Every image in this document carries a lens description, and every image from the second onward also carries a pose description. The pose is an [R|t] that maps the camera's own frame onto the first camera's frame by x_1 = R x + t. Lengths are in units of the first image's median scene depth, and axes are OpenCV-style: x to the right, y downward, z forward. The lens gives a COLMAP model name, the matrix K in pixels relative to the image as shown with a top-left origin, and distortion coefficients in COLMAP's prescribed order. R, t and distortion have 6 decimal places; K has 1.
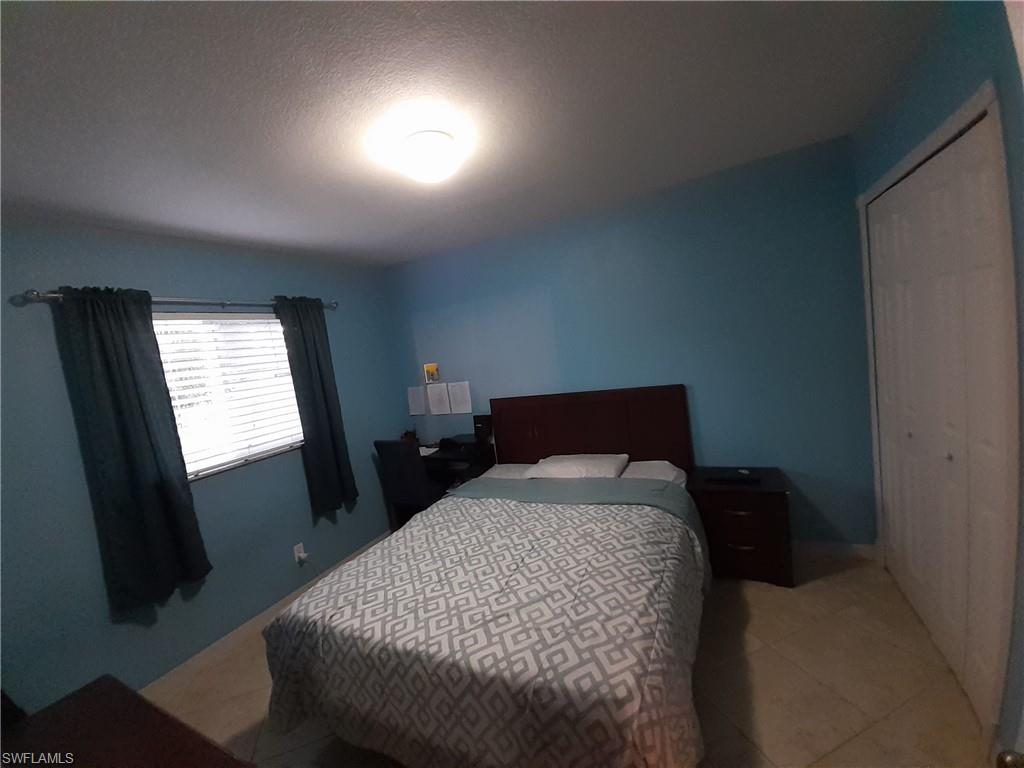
lens RADIAL K [[401.9, 0, 507.4], [0, 401.9, 388.0], [0, 0, 1]] dist [0.020348, -0.018801]
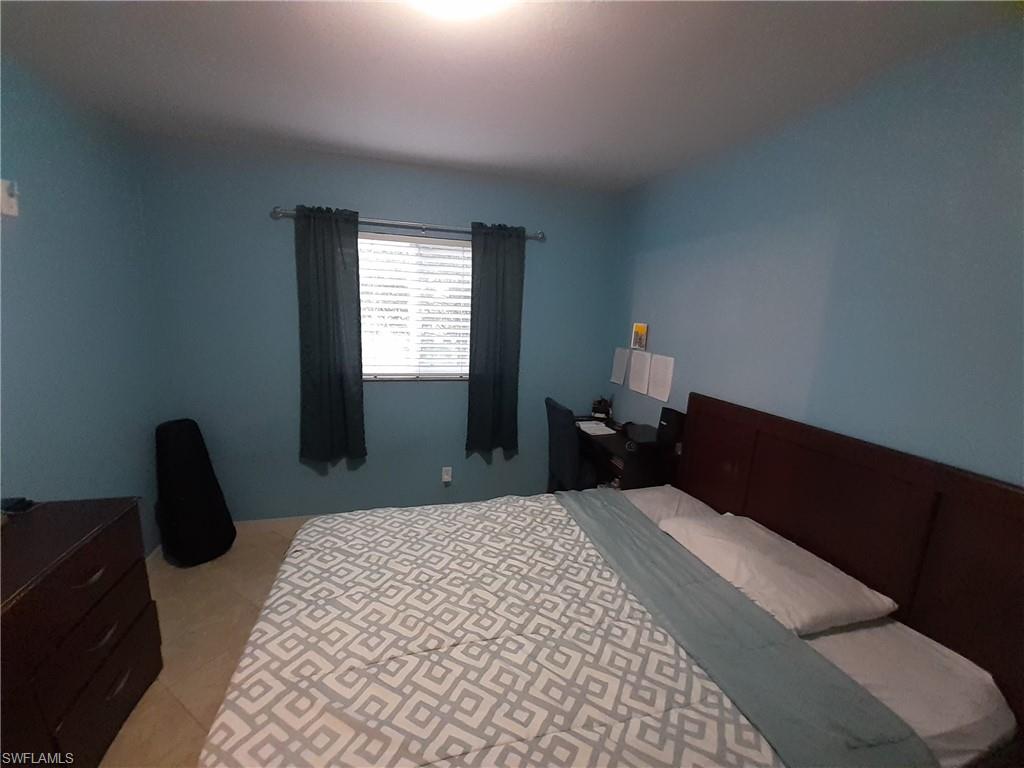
lens RADIAL K [[401.9, 0, 507.4], [0, 401.9, 388.0], [0, 0, 1]] dist [0.020348, -0.018801]
pose [[0.656370, 0.297286, -0.693397, 0.276485], [-0.204765, 0.954788, 0.215524, -0.076830], [0.726120, 0.000520, 0.687568, 0.414022]]
